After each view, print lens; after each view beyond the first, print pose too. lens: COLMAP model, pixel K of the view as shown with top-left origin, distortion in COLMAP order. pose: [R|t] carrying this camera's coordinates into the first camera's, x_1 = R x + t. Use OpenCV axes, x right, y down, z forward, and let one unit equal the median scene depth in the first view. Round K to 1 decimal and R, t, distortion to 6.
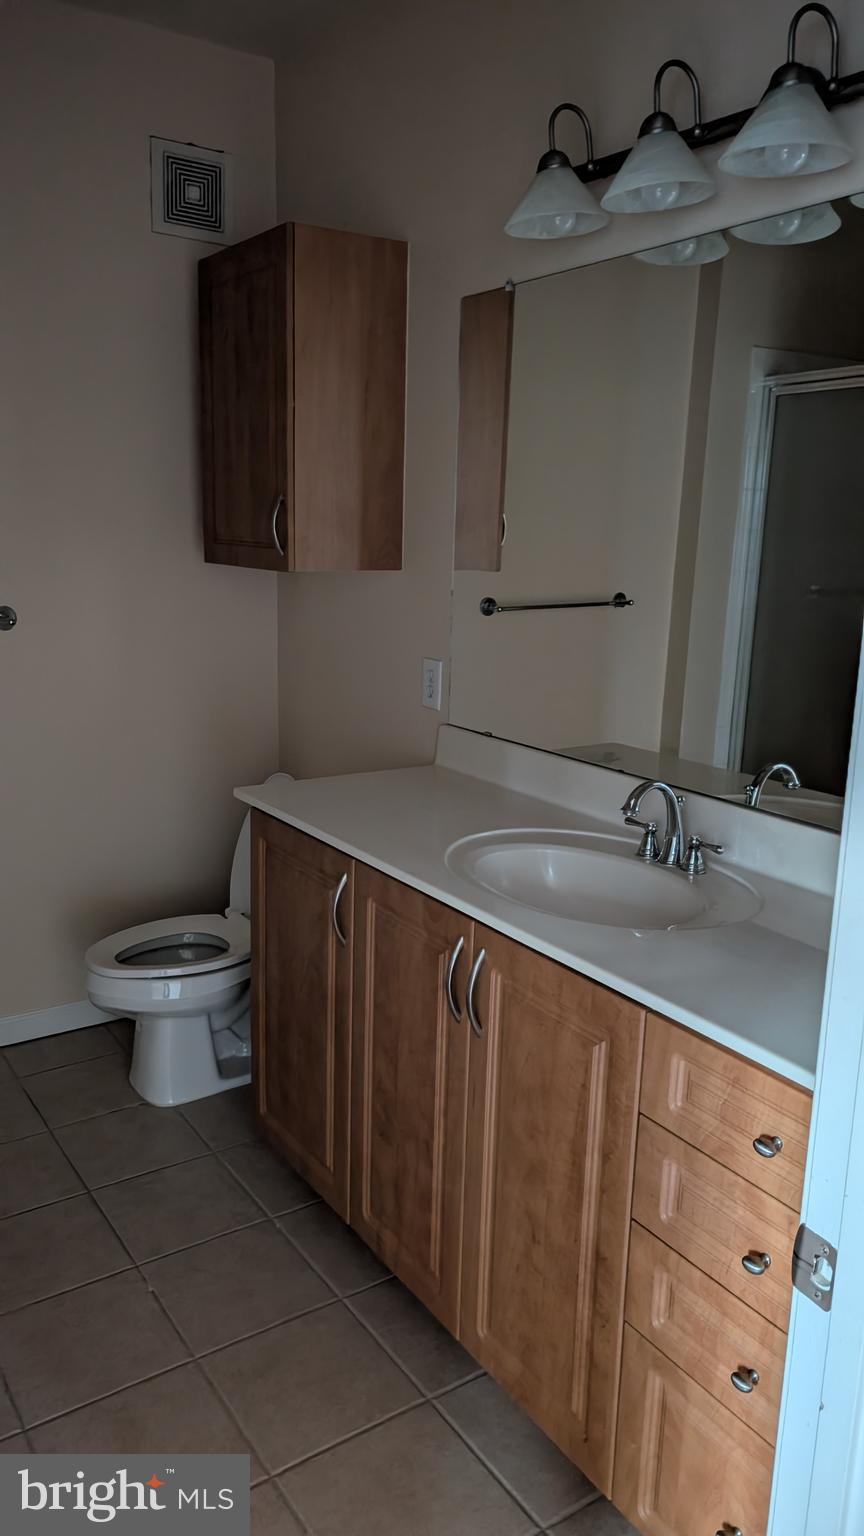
lens RADIAL K [[1127.8, 0, 430.1], [0, 1127.8, 766.1], [0, 0, 1]] dist [0.006165, 0.000926]
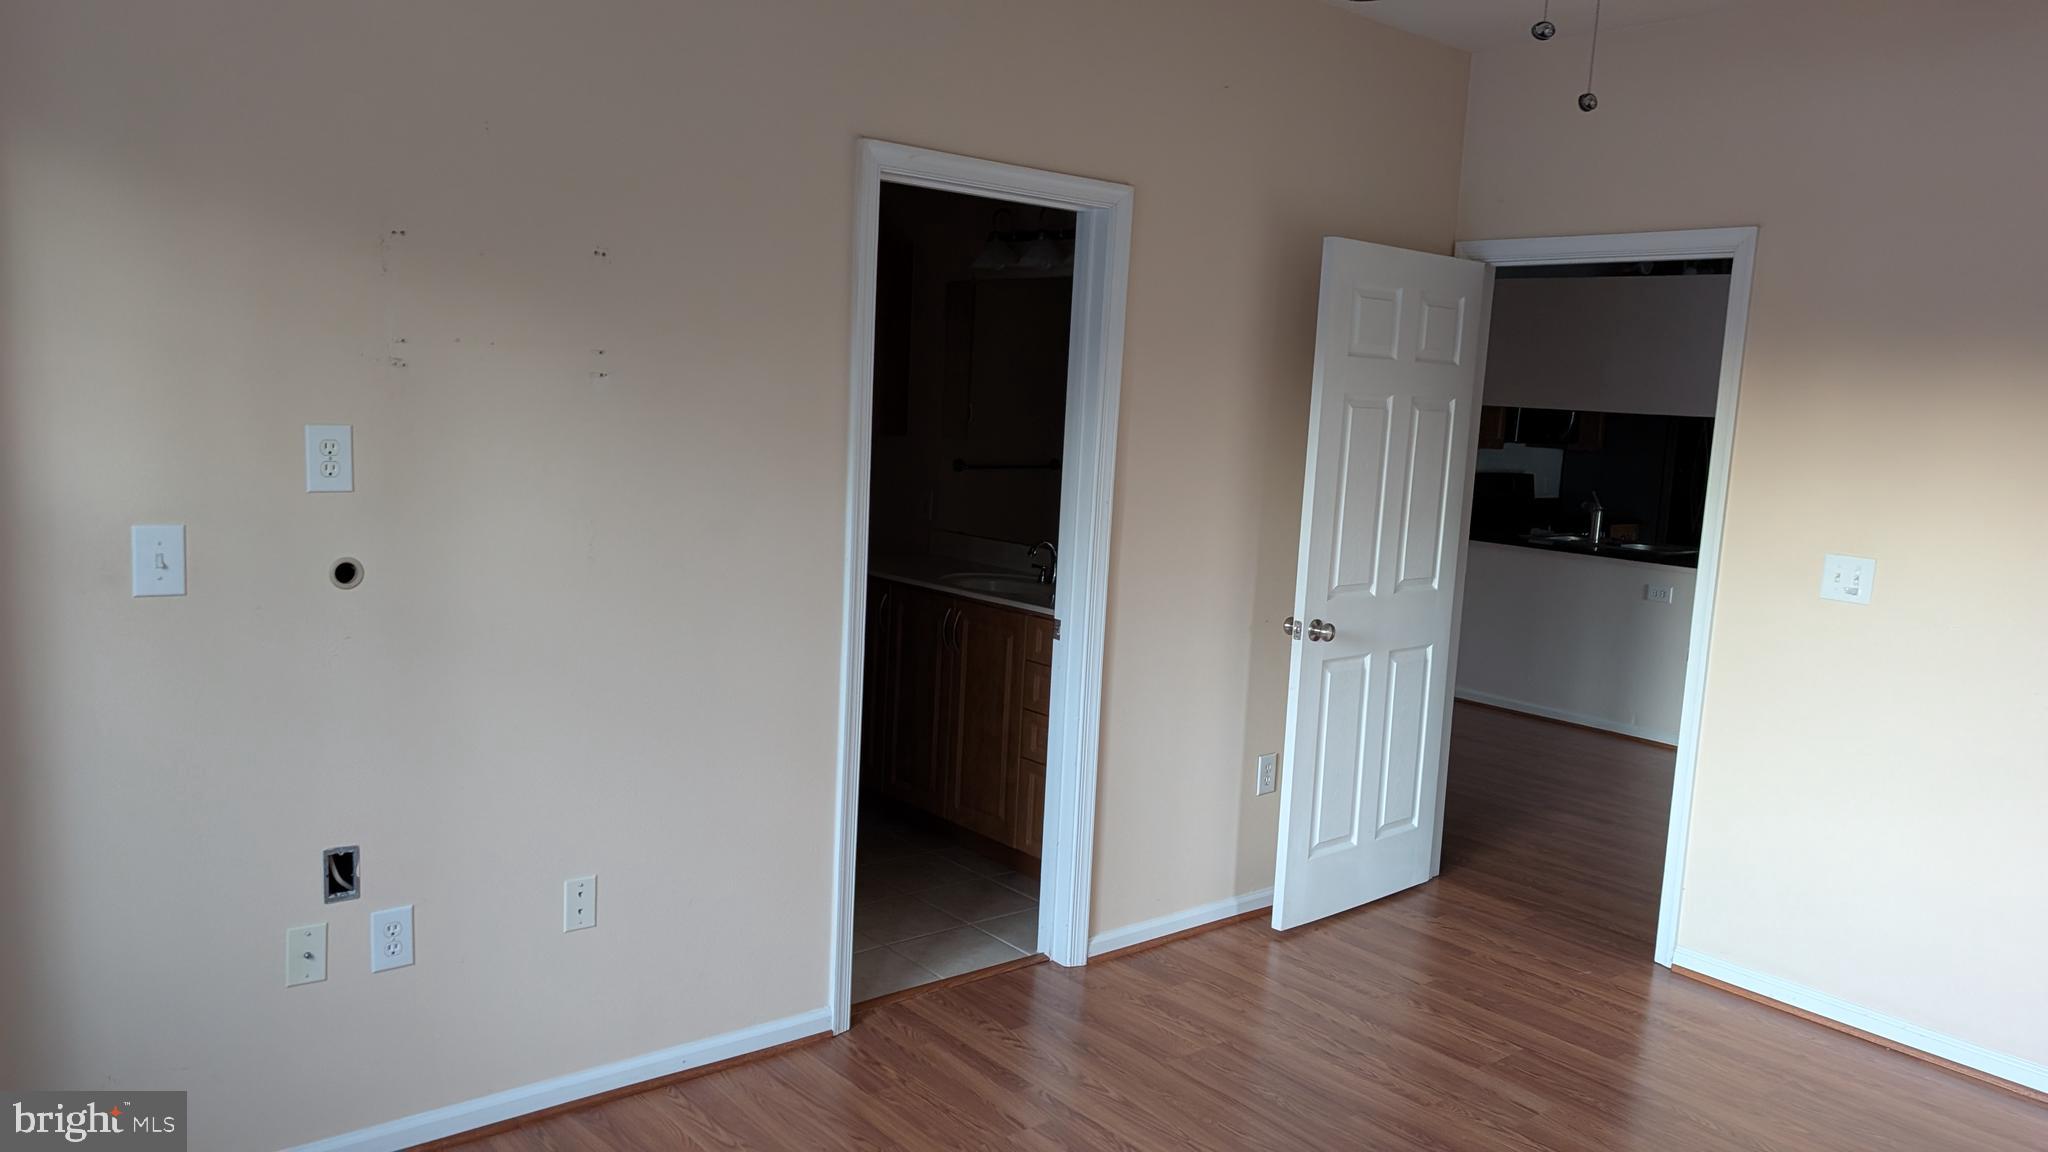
lens RADIAL K [[1503.7, 0, 1024.0], [0, 1503.7, 580.0], [0, 0, 1]] dist [0.006165, 0.000926]
pose [[0.994378, 0.011971, 0.105208, -0.142647], [-0.002456, 0.995929, -0.090110, 0.387253], [-0.105859, 0.089345, 0.990359, -1.984919]]
